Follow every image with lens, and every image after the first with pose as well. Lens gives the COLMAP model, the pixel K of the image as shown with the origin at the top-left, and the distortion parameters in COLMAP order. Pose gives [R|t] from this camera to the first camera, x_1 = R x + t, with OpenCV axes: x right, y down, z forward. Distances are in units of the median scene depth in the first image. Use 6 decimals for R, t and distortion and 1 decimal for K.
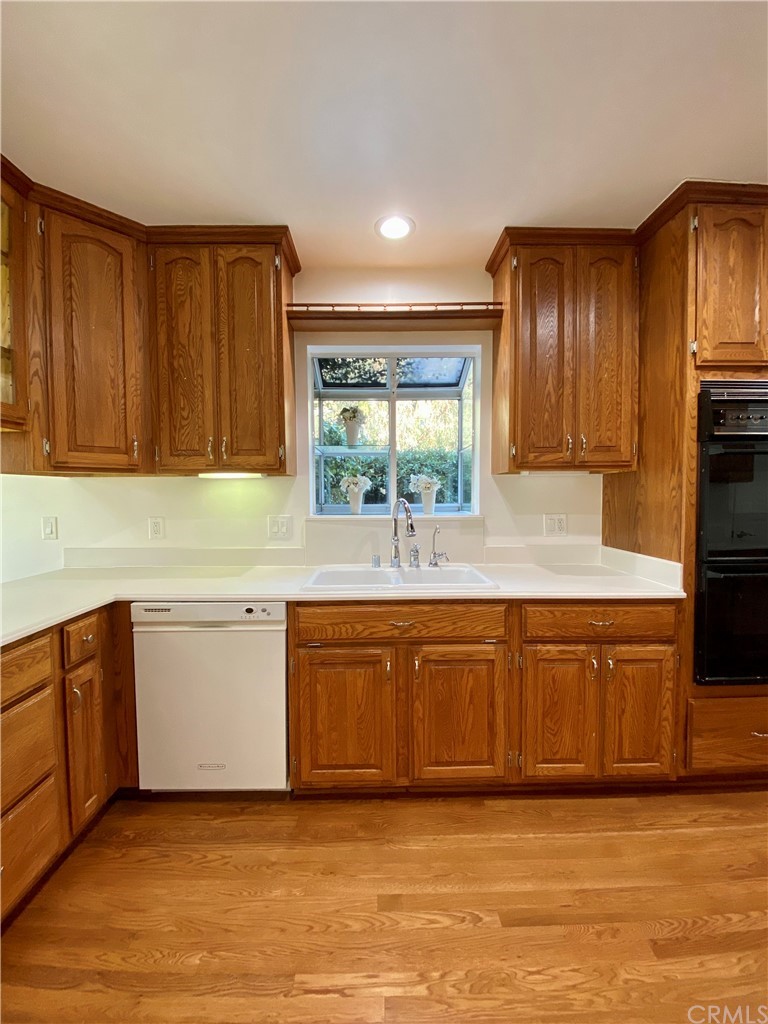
lens RADIAL K [[415.7, 0, 382.9], [0, 415.7, 511.8], [0, 0, 1]] dist [0.013203, -0.016114]
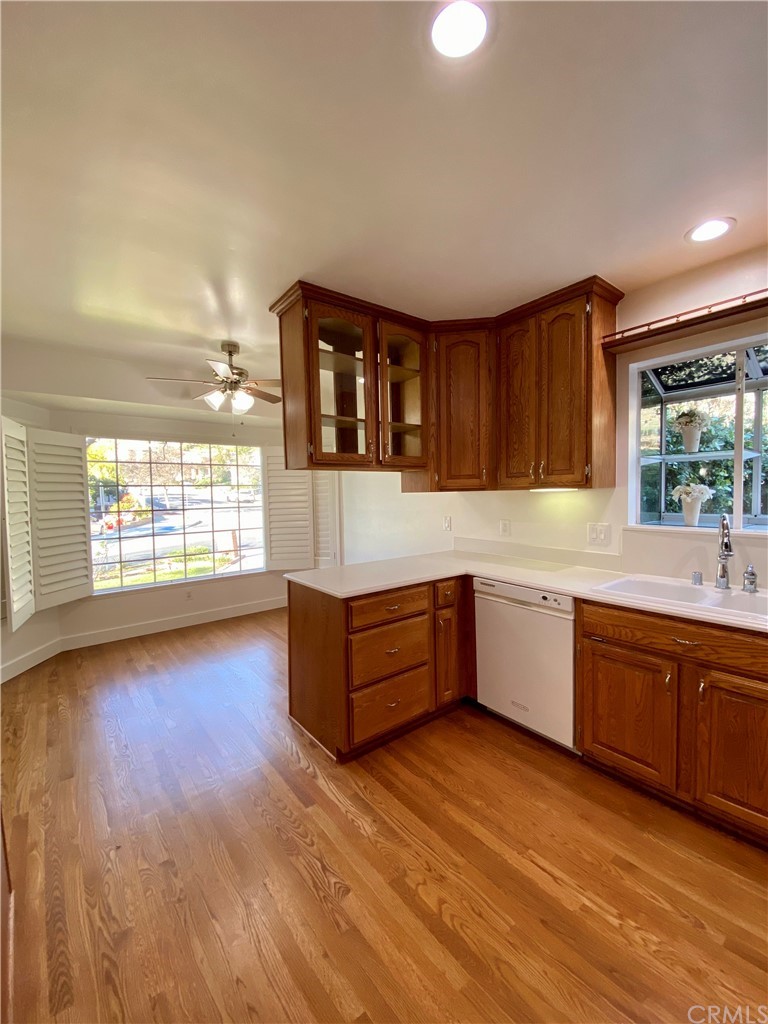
lens RADIAL K [[415.7, 0, 379.0], [0, 415.7, 511.0], [0, 0, 1]] dist [0.013203, -0.016114]
pose [[0.599203, 0.030790, -0.800005, 0.387241], [-0.015960, 0.999521, 0.026515, -0.059422], [0.800438, -0.003119, 0.599408, -0.189816]]
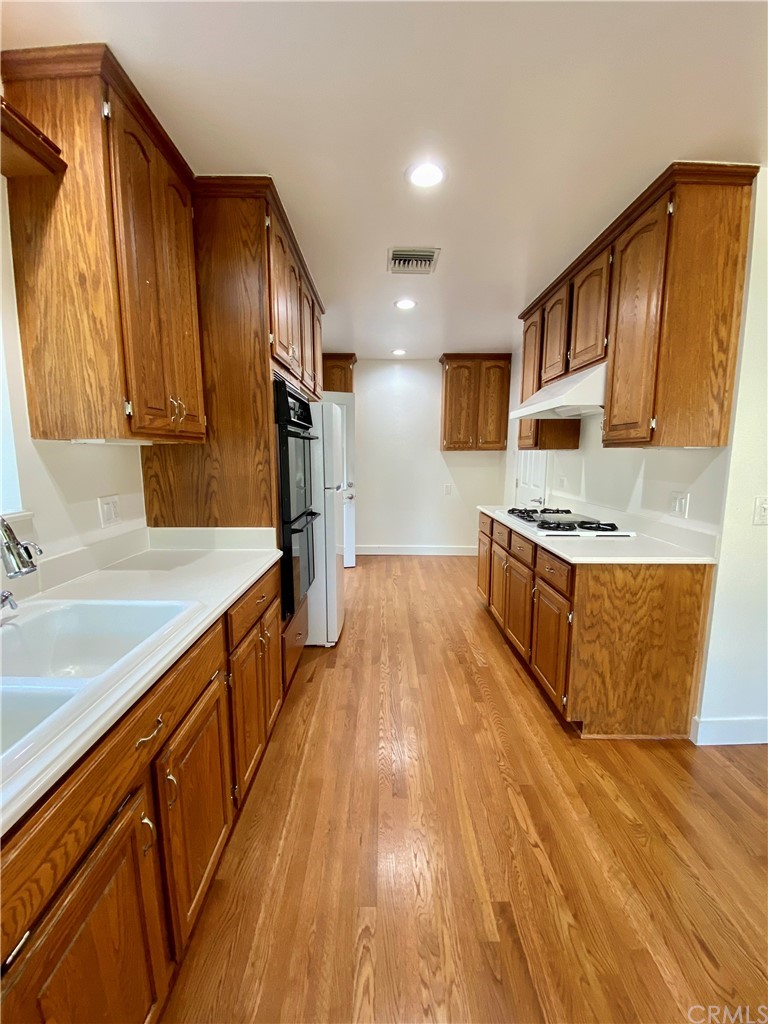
lens RADIAL K [[415.7, 0, 380.6], [0, 415.7, 510.9], [0, 0, 1]] dist [0.013203, -0.016114]
pose [[0.023314, -0.131800, 0.991002, -0.426856], [0.038588, 0.990652, 0.130846, -0.064302], [-0.998983, 0.035190, 0.028181, 0.669406]]
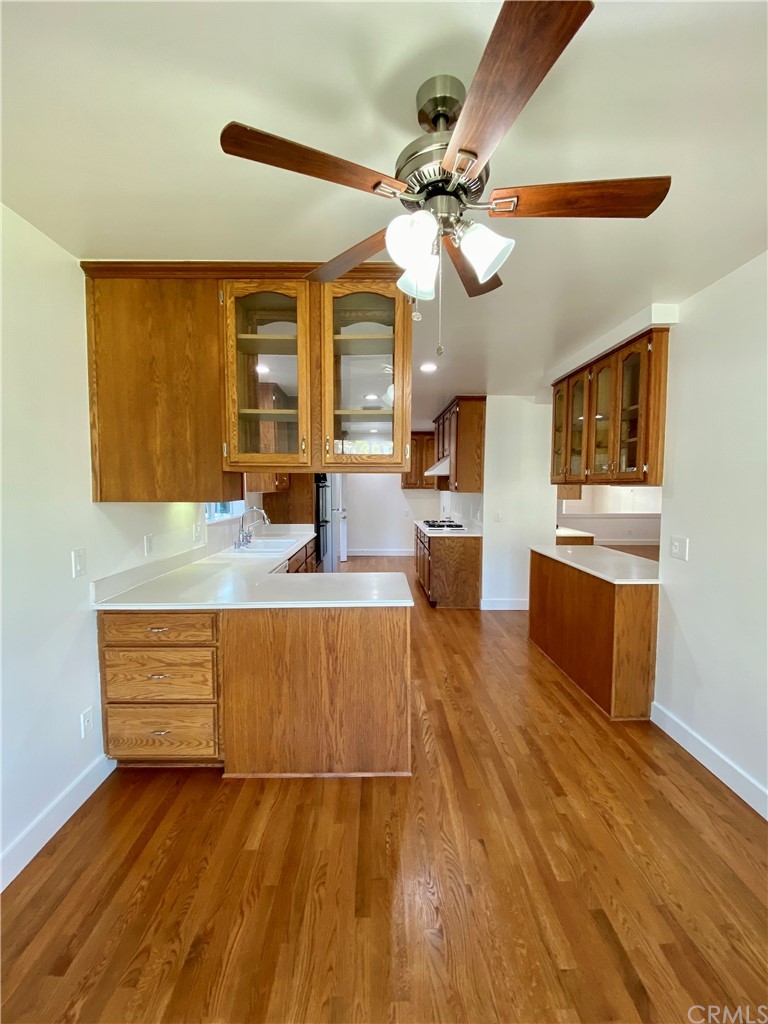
lens RADIAL K [[415.7, 0, 378.3], [0, 415.7, 508.5], [0, 0, 1]] dist [0.013203, -0.016114]
pose [[0.013160, -0.054190, 0.998444, -2.192133], [0.039225, 0.997790, 0.053637, -0.125515], [-0.999144, 0.038458, 0.015257, 0.498639]]
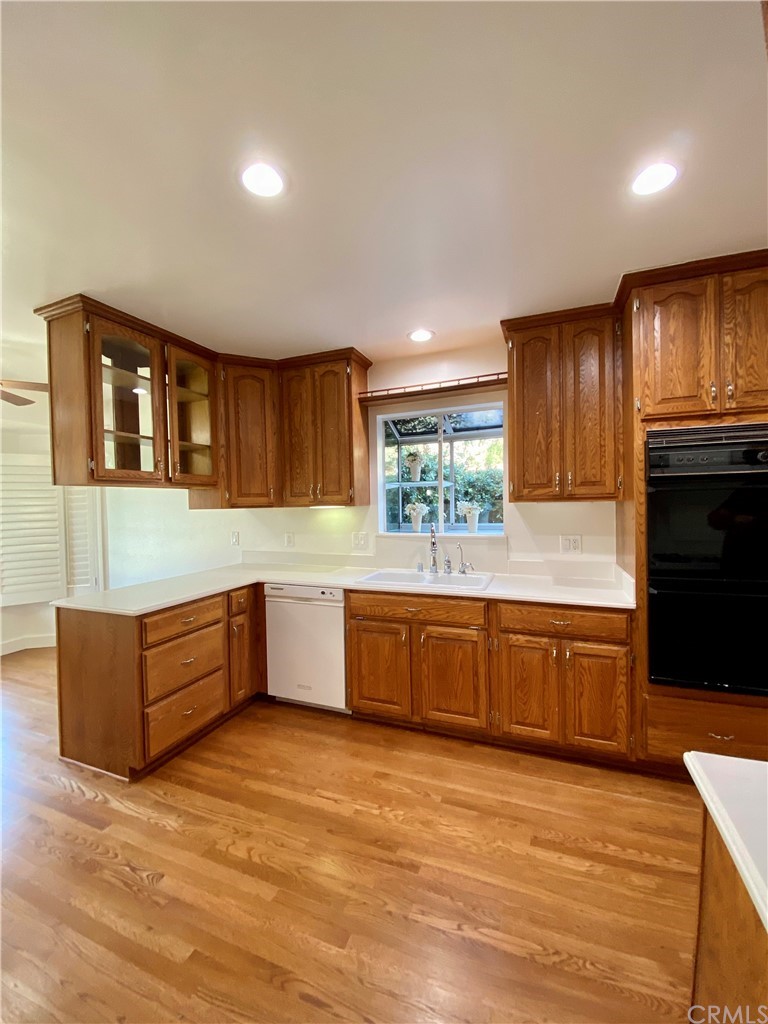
lens RADIAL K [[415.7, 0, 383.1], [0, 415.7, 509.3], [0, 0, 1]] dist [0.013203, -0.016114]
pose [[0.923906, -0.006138, -0.382571, 0.506540], [-0.001267, 0.999817, -0.019102, -0.059664], [0.382618, 0.018134, 0.923729, -0.412295]]
